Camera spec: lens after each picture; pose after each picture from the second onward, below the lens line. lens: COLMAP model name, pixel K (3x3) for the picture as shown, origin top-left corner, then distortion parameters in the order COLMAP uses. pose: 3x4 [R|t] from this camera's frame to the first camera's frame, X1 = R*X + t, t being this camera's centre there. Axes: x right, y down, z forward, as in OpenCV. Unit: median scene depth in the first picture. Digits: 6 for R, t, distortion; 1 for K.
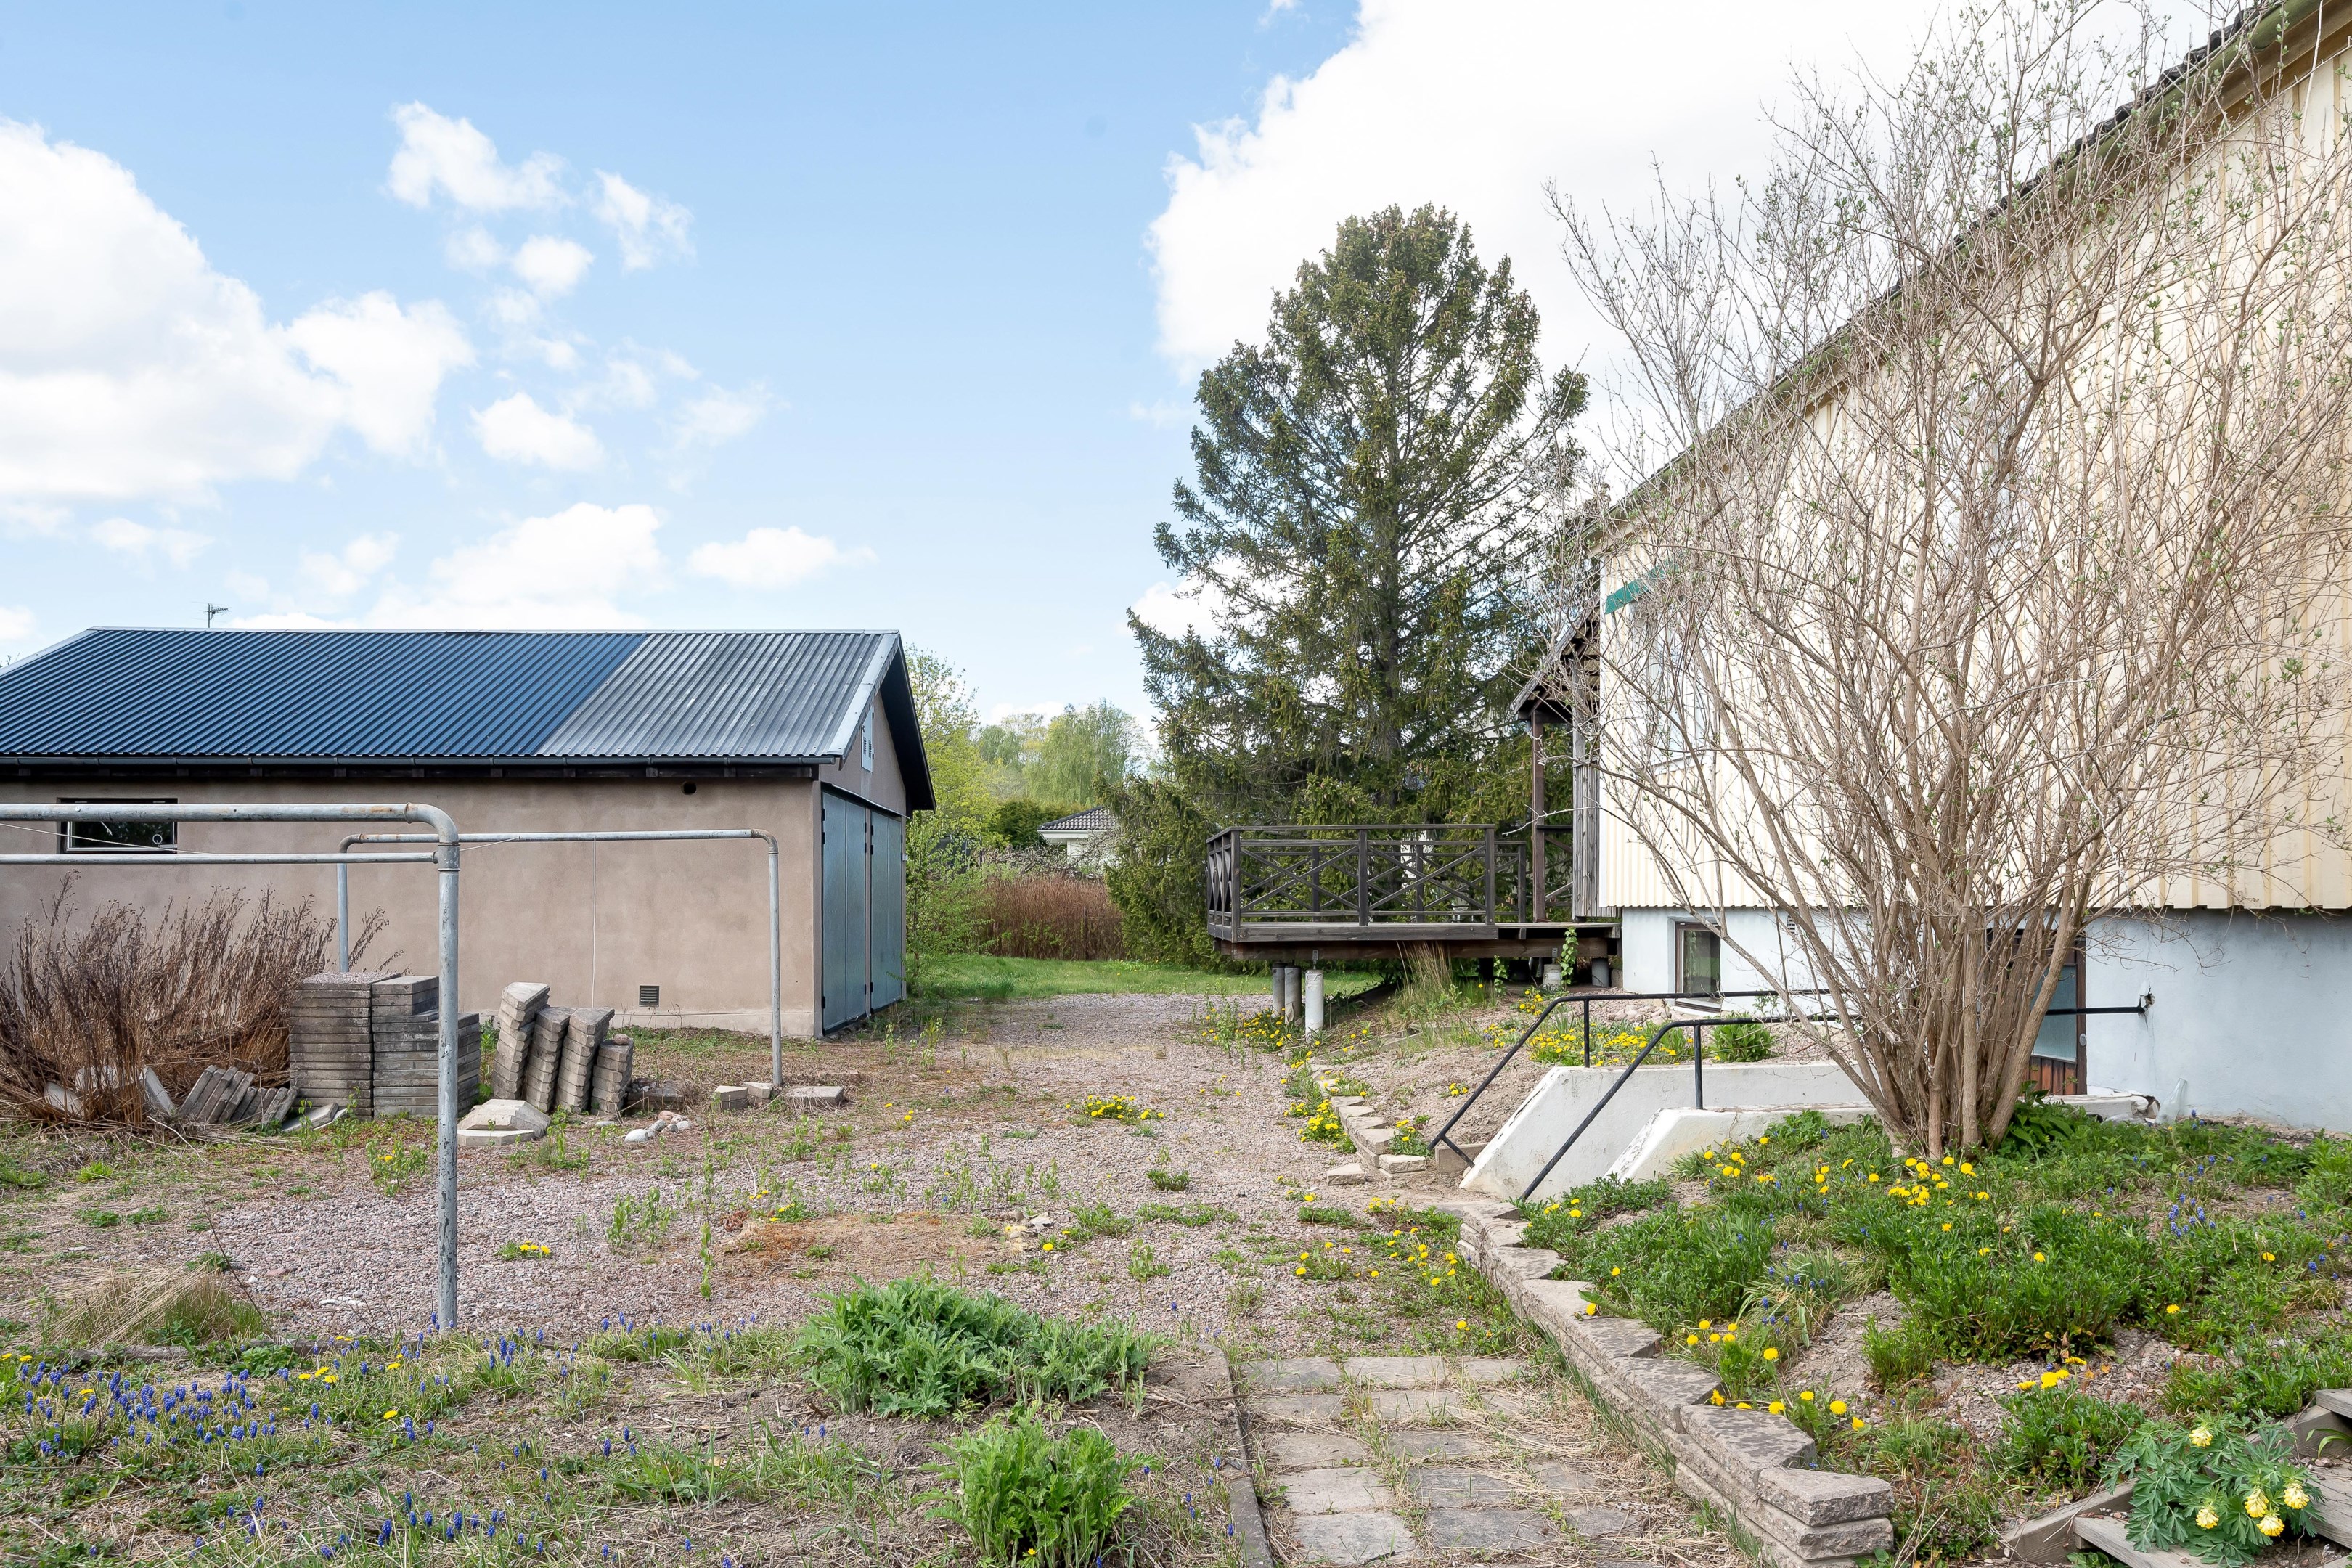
lens RADIAL K [[1739.8, 0, 1181.4], [0, 1739.8, 840.5], [0, 0, 1]] dist [0.003303, 0.000628]
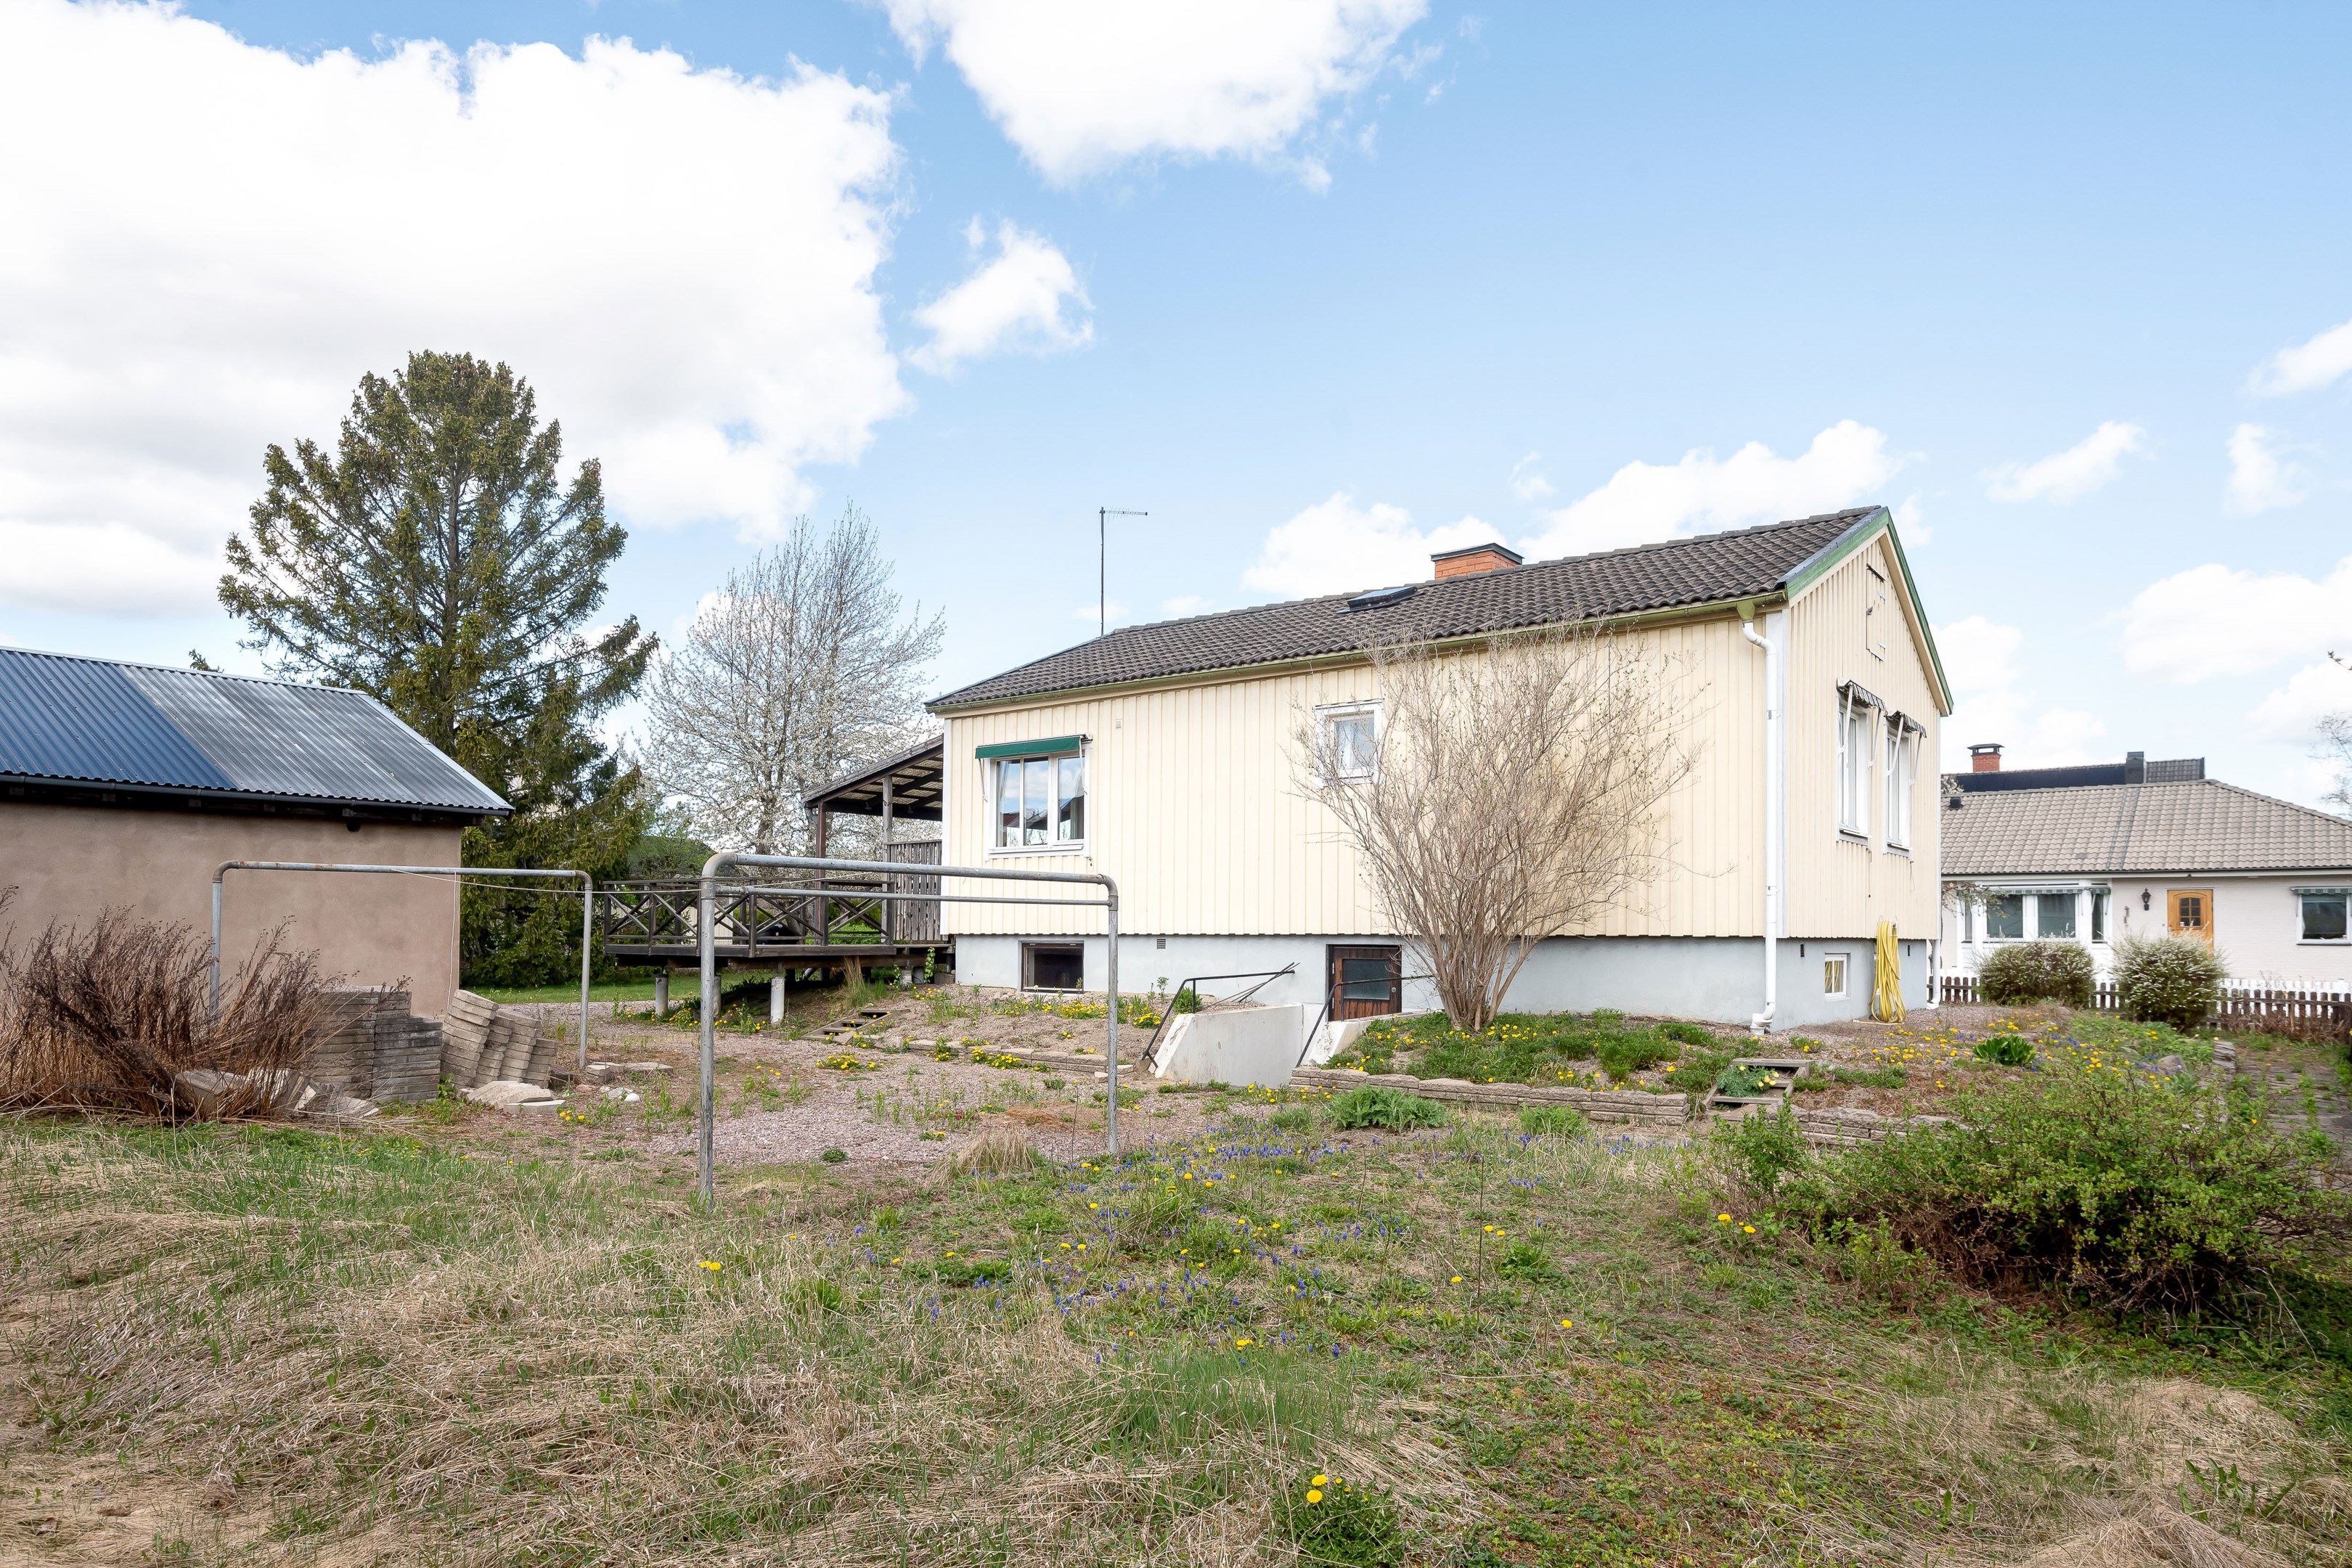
lens RADIAL K [[1402.1, 0, 1176.0], [0, 1402.1, 784.0], [0, 0, 1]] dist [0.002222, 0.000020]
pose [[0.673530, 0.086173, 0.734120, -0.605154], [-0.033324, 0.995711, -0.086305, 0.004278], [-0.738408, 0.033666, 0.673513, -0.037647]]
